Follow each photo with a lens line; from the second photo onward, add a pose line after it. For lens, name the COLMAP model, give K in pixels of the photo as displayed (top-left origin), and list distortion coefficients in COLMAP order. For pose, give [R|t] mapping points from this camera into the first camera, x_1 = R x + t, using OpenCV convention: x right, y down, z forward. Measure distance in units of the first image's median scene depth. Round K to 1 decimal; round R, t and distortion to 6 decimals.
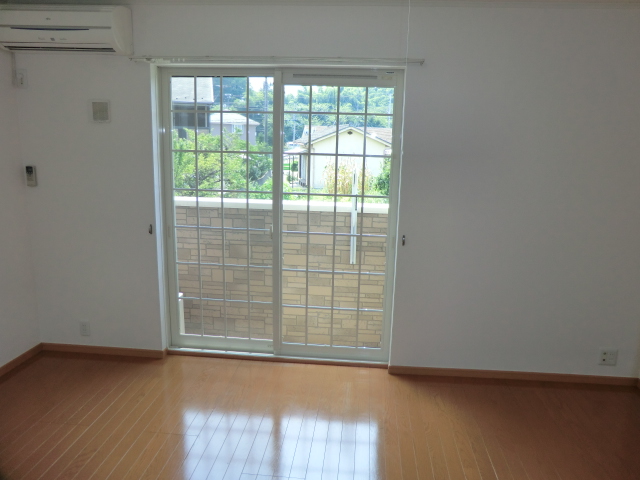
lens RADIAL K [[466.6, 0, 322.5], [0, 466.6, 229.5], [0, 0, 1]] dist [-0.007718, 0.005919]
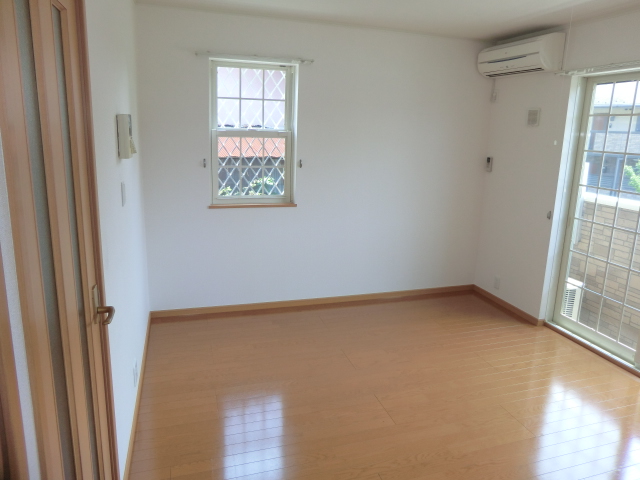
lens RADIAL K [[475.1, 0, 319.0], [0, 475.1, 228.2], [0, 0, 1]] dist [0.039297, 0.003066]
pose [[0.379405, 0.186351, -0.906270, 0.533022], [-0.213533, 0.970700, 0.110205, 0.023718], [0.900253, 0.151706, 0.408081, -0.028851]]
